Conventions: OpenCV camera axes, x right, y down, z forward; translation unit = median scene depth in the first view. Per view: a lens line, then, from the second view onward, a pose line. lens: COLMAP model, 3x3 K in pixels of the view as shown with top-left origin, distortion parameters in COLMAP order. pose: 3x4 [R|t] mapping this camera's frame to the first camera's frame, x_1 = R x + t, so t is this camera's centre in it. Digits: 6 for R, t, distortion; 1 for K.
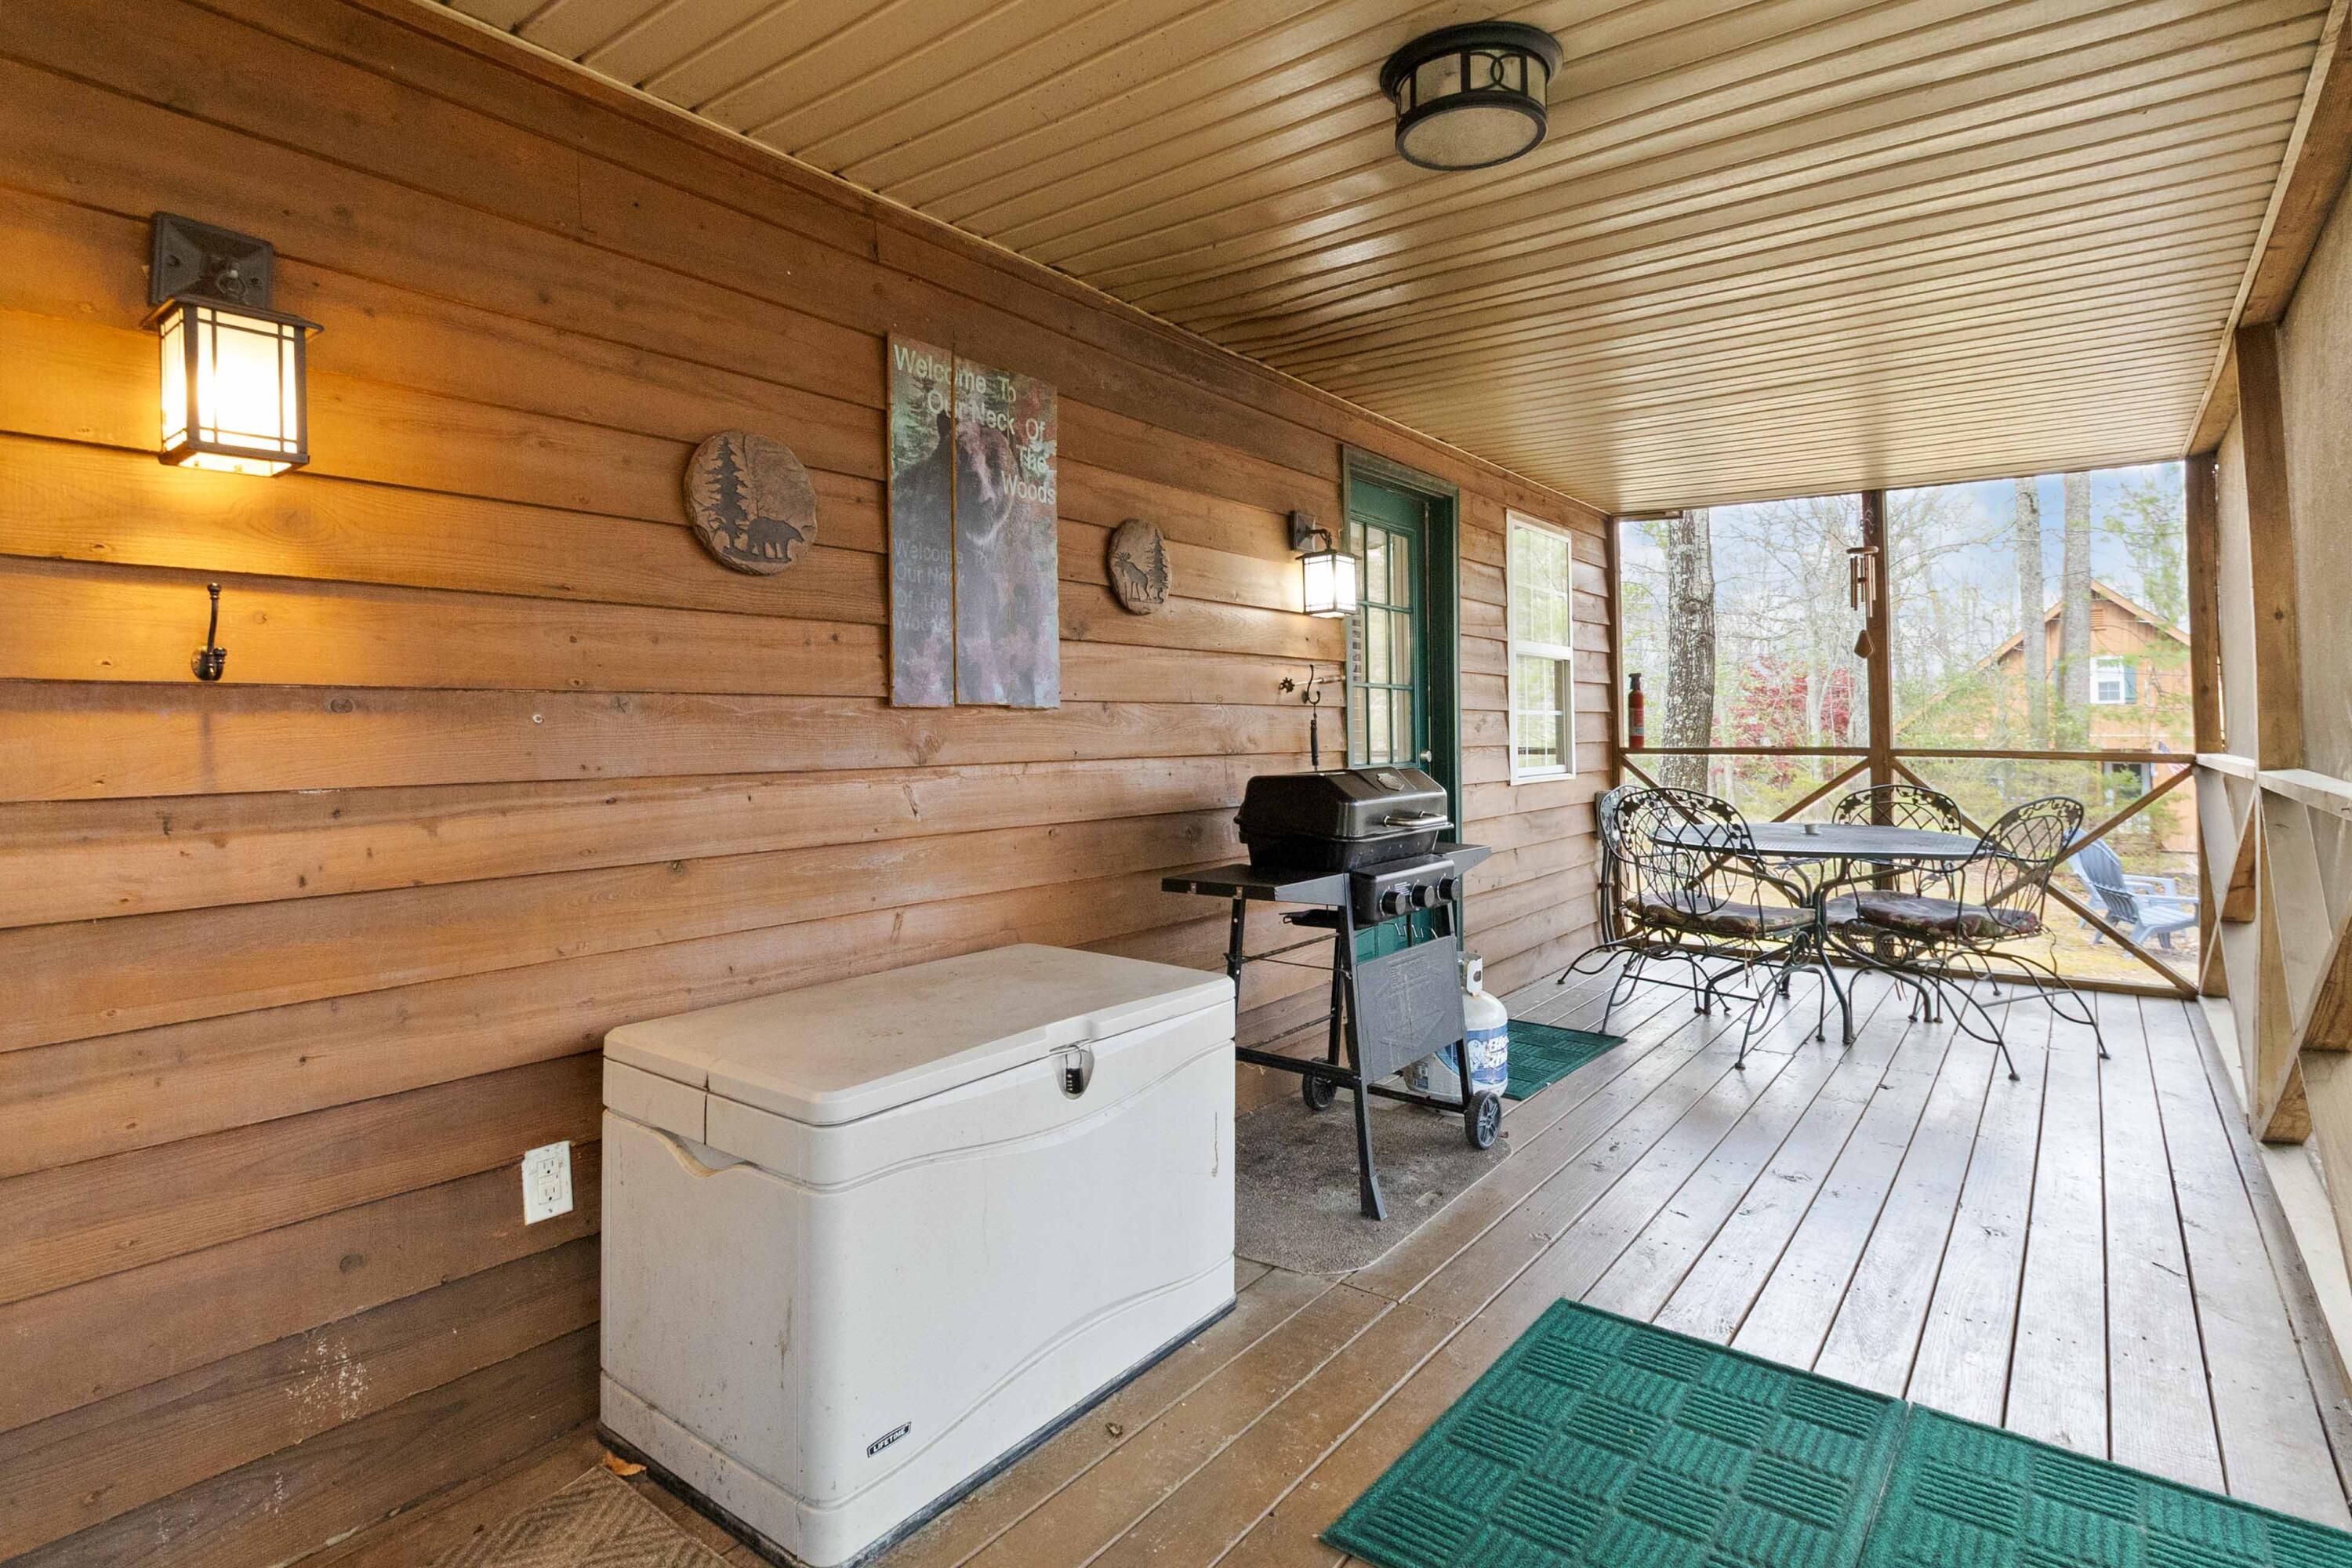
lens RADIAL K [[1192.7, 0, 1173.8], [0, 1192.7, 707.7], [0, 0, 1]] dist [0.001700, 0.000063]
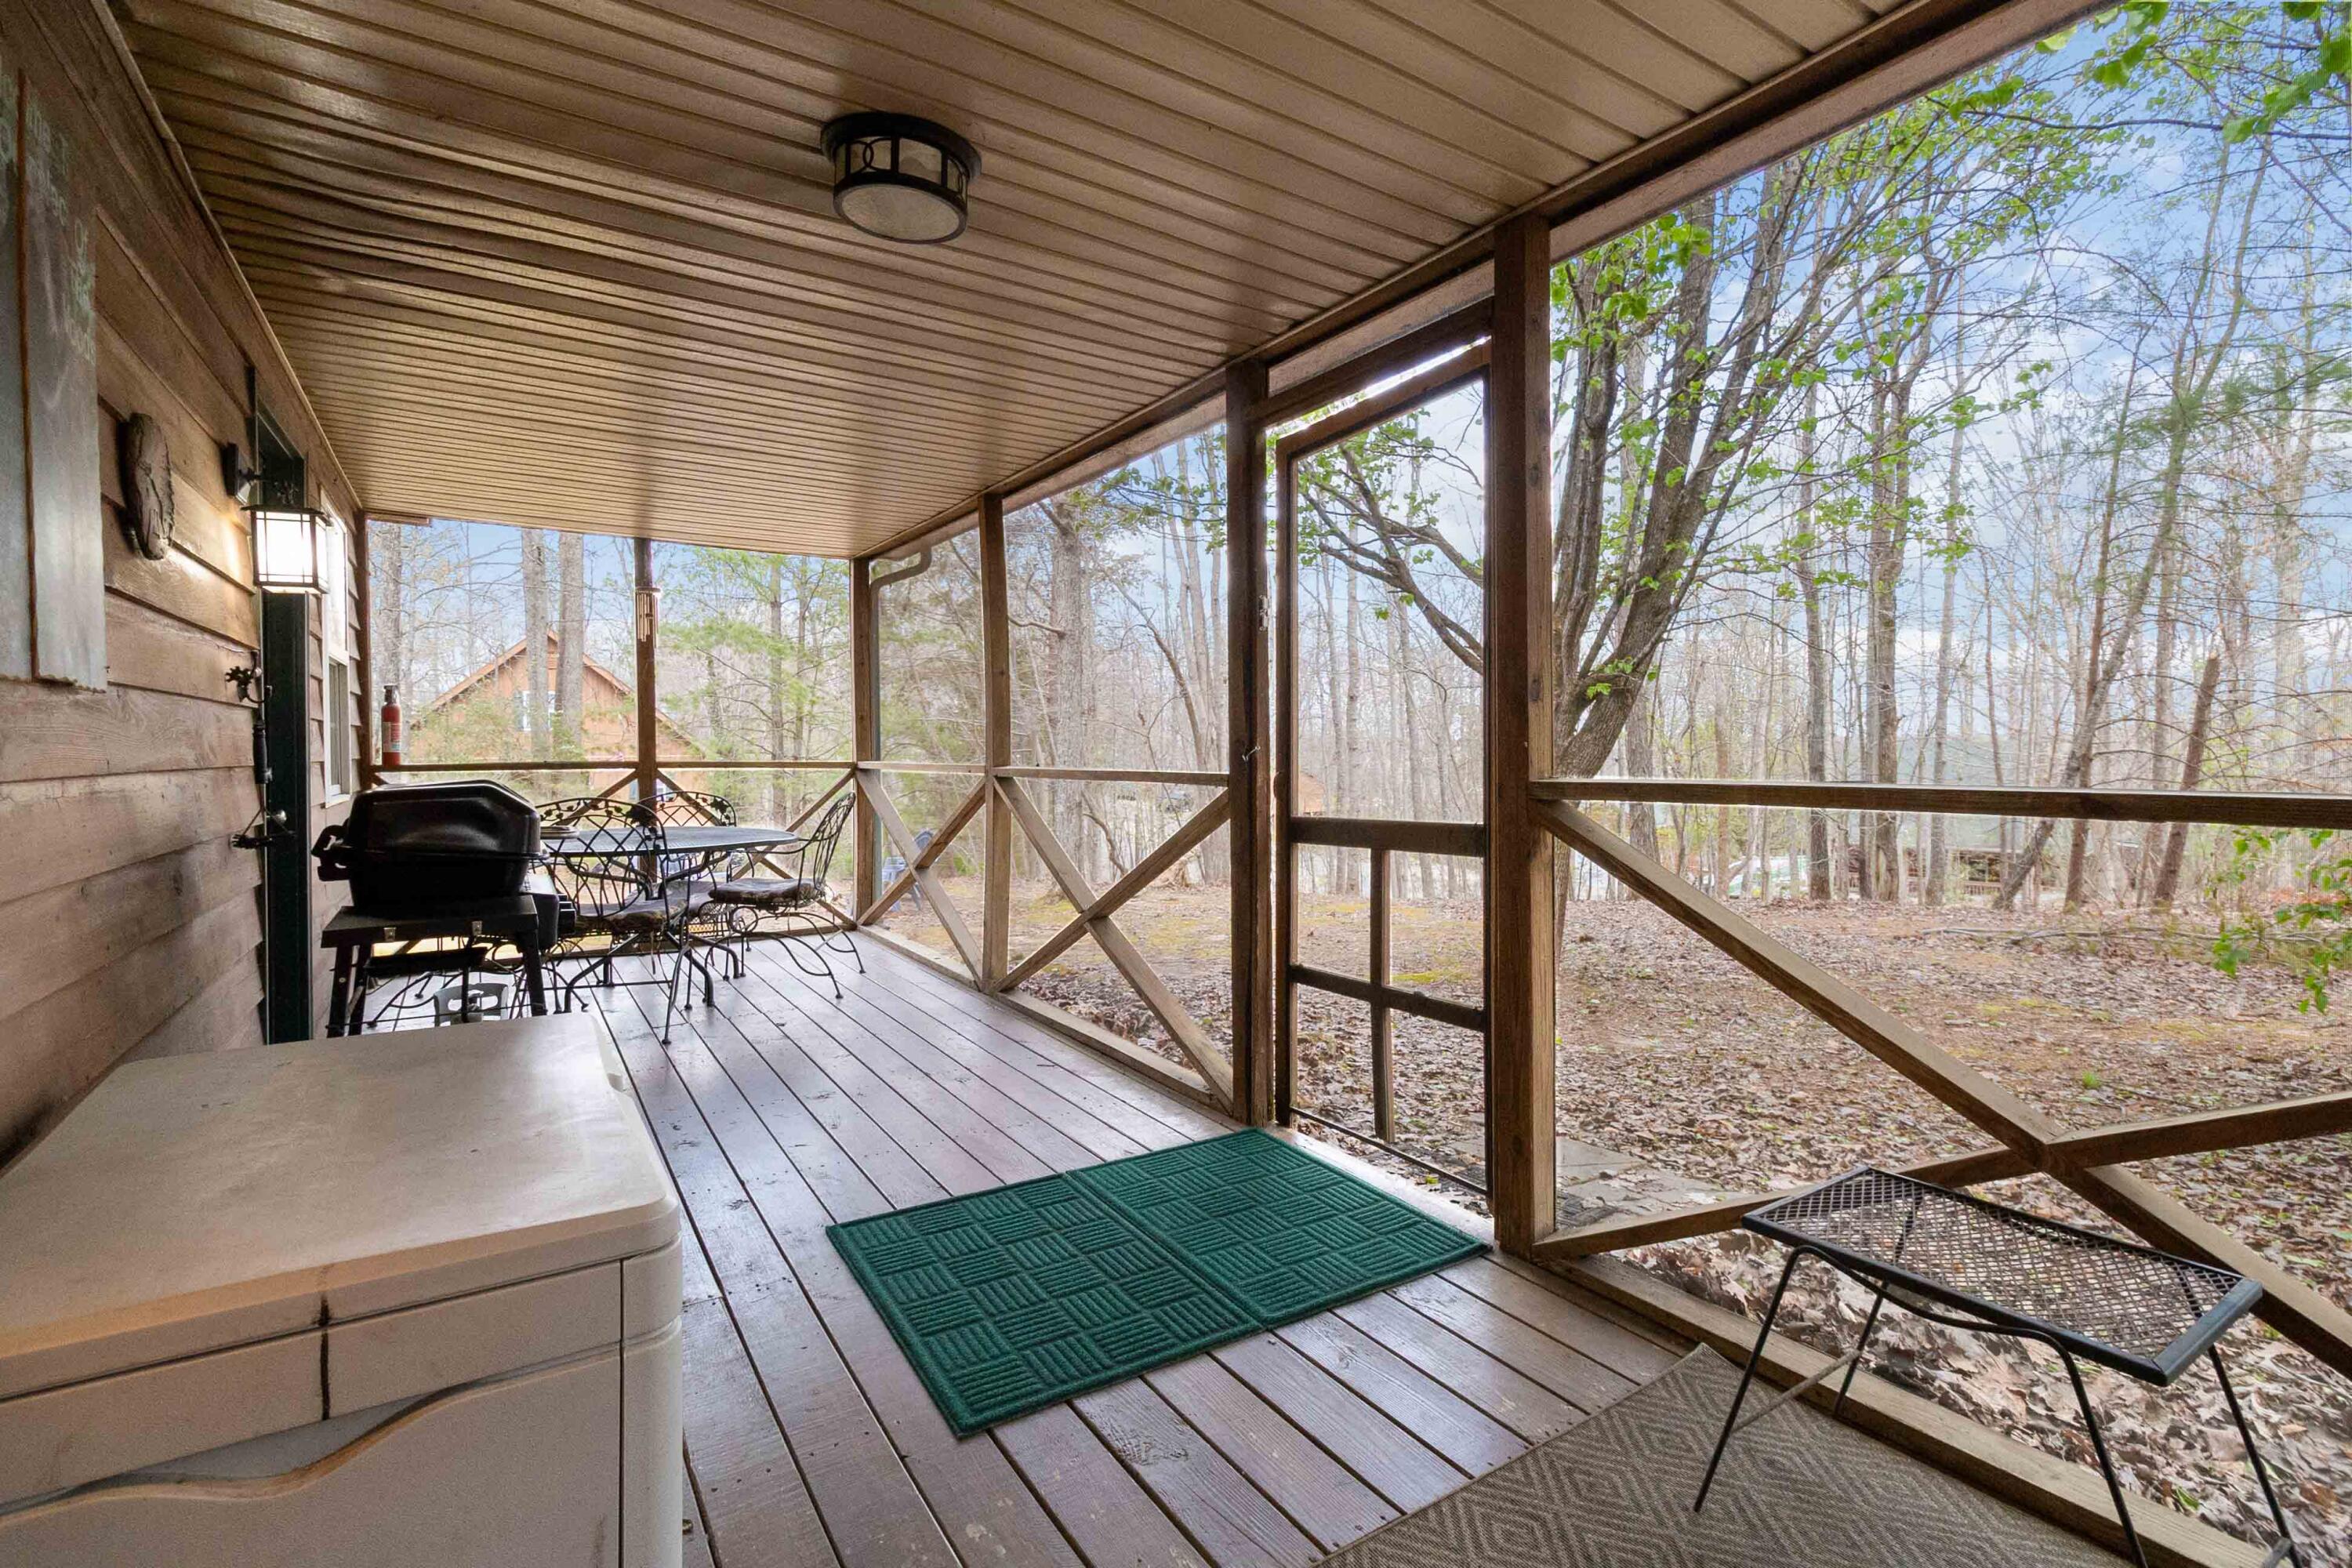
lens RADIAL K [[1103.2, 0, 1185.1], [0, 1103.2, 742.2], [0, 0, 1]] dist [-0.000099, 0.000169]
pose [[0.333633, 0.007083, 0.942676, -0.333780], [-0.012386, 0.999918, -0.003129, 0.016367], [-0.942622, -0.010632, 0.333693, 0.192521]]
